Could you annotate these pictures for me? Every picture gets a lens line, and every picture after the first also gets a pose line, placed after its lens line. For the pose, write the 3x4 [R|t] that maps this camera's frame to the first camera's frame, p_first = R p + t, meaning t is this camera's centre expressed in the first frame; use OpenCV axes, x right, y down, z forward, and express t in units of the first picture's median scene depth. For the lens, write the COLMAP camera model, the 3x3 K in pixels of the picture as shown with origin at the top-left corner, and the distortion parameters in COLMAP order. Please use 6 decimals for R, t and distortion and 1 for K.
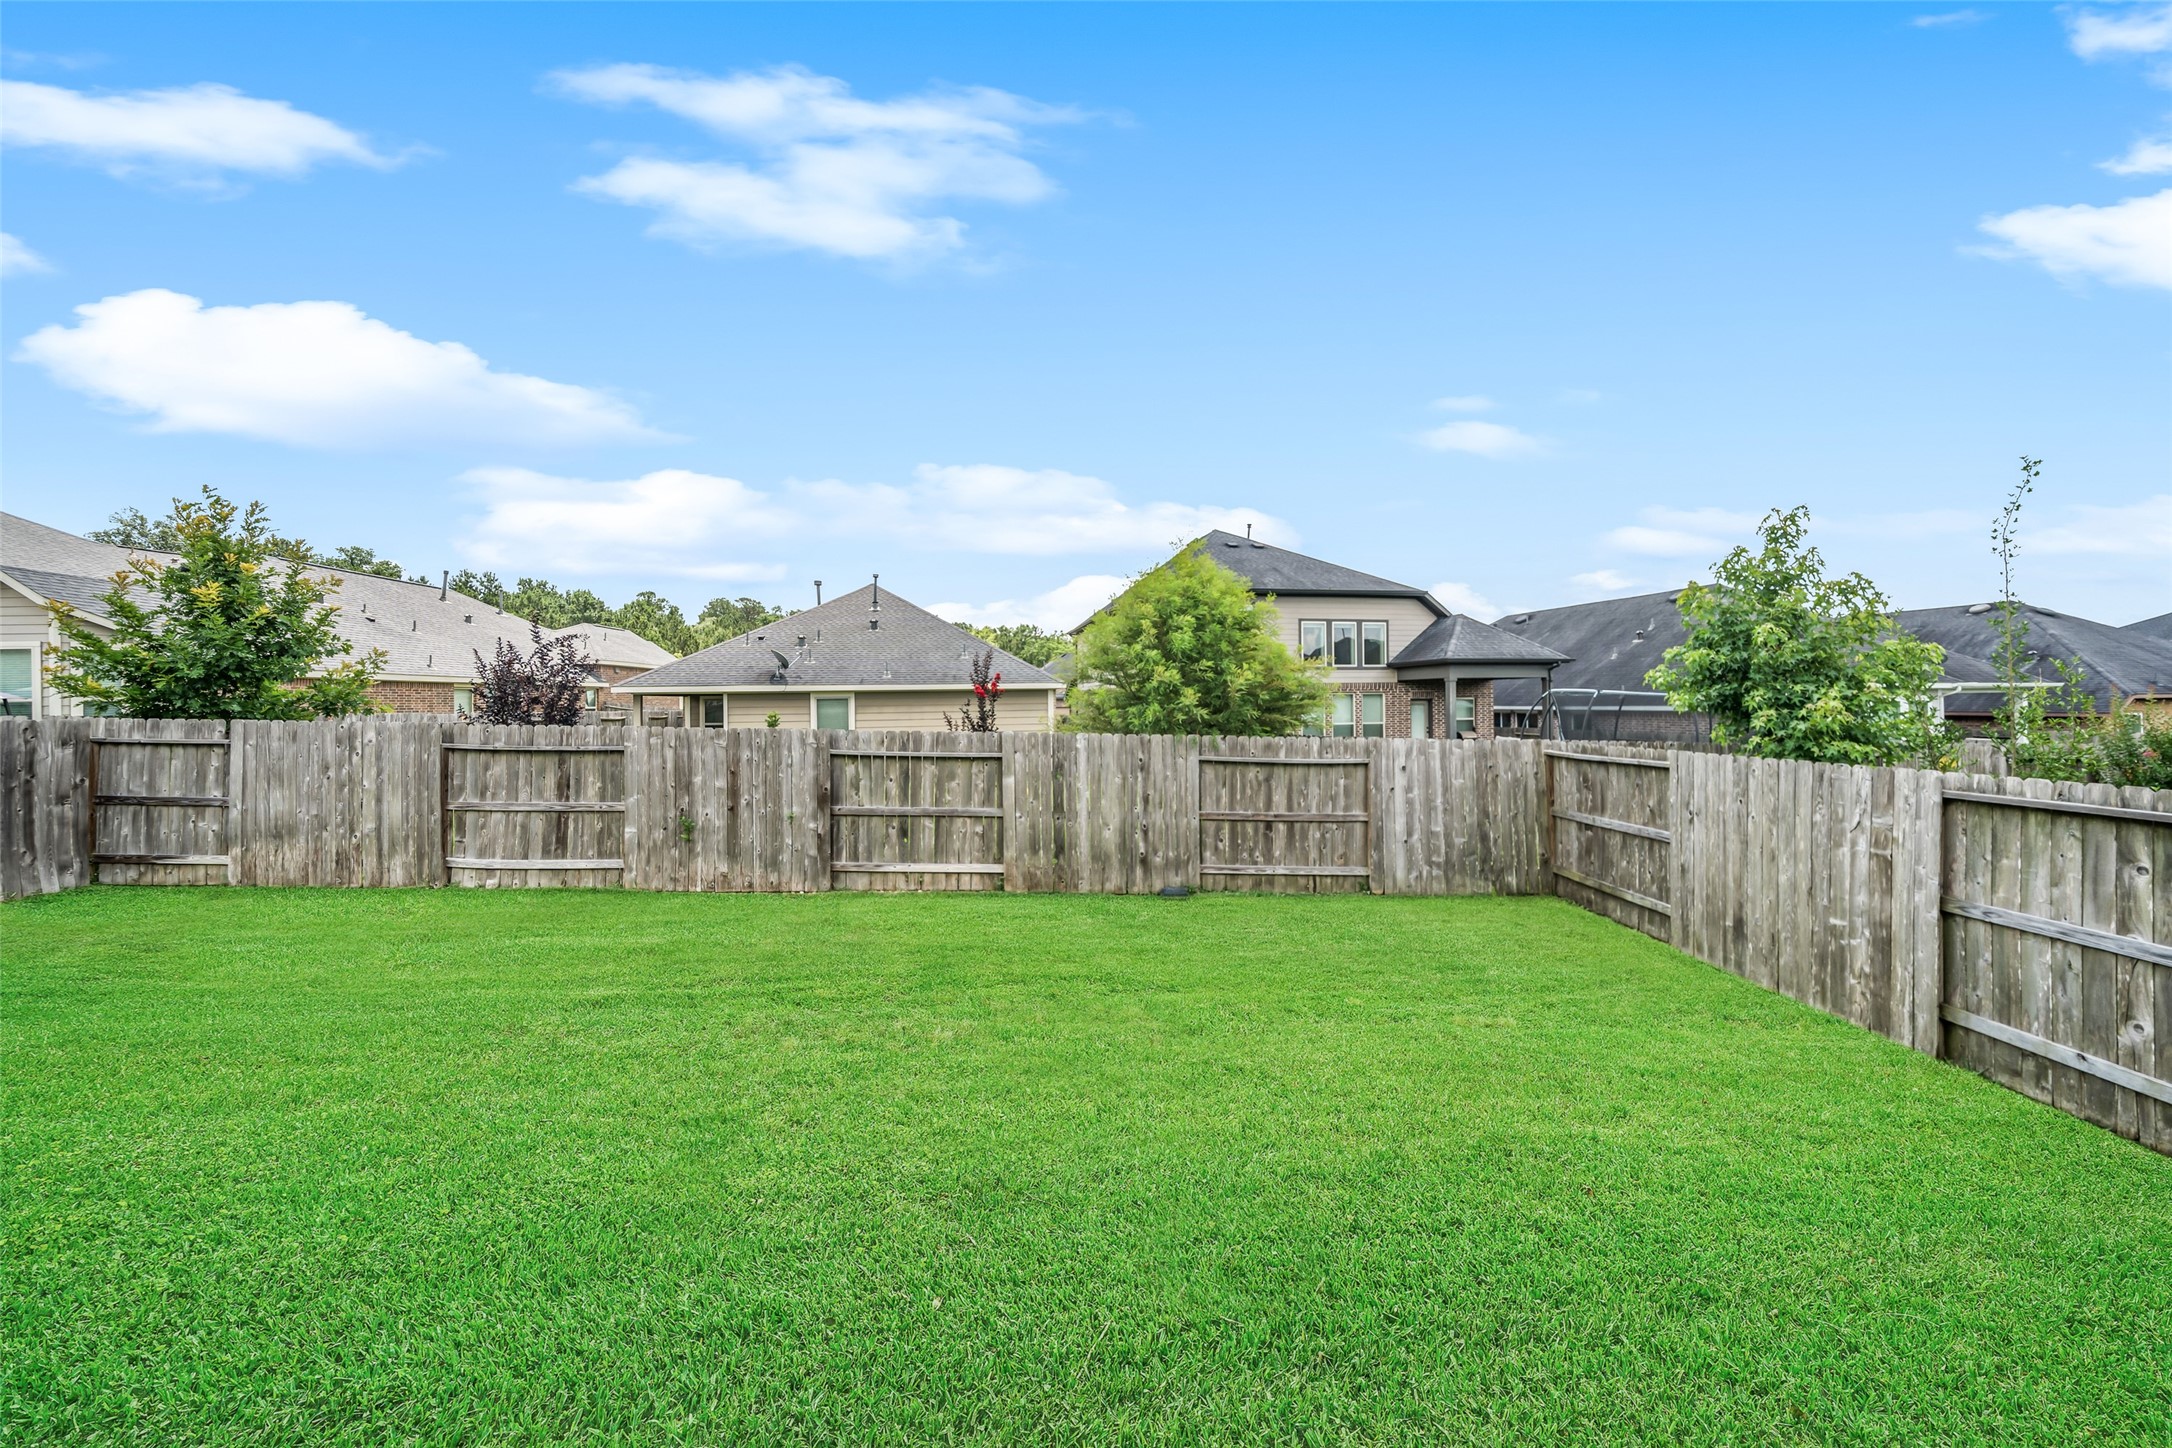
lens RADIAL K [[752.3, 0, 1086.9], [0, 752.3, 710.8], [0, 0, 1]] dist [-0.003411, -0.000254]
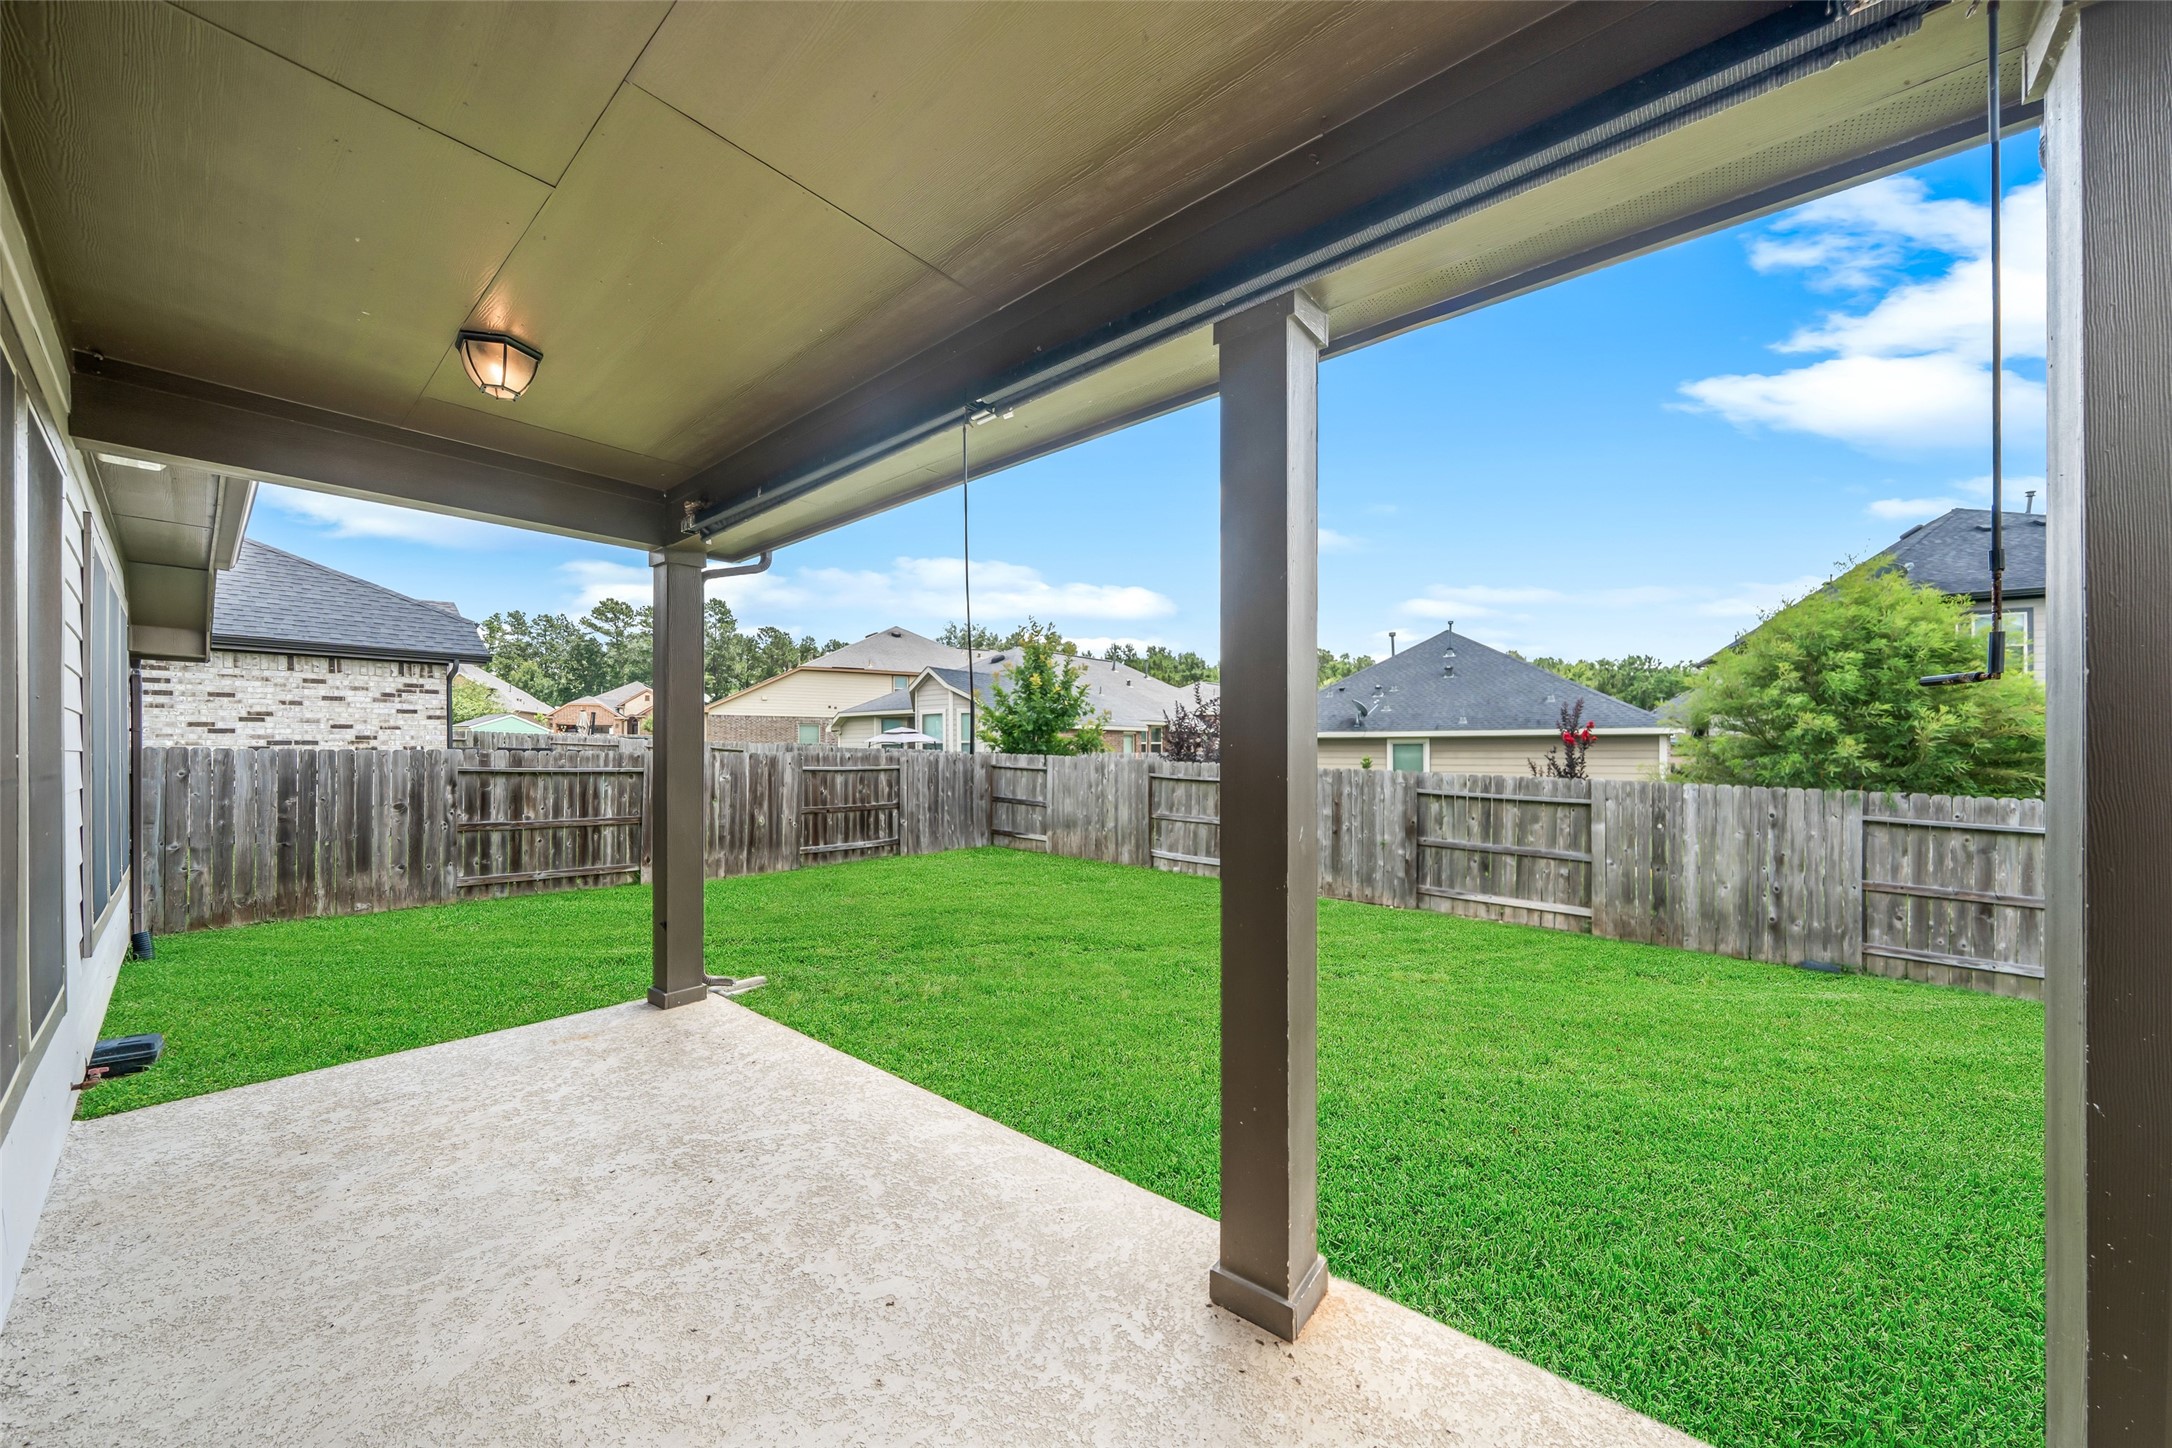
lens RADIAL K [[752.3, 0, 1094.6], [0, 752.3, 750.7], [0, 0, 1]] dist [-0.003411, -0.000254]
pose [[0.760725, 0.012174, -0.648960, 0.035225], [-0.015186, 0.999884, 0.000955, -0.001284], [0.648897, 0.009129, 0.760822, -0.216389]]
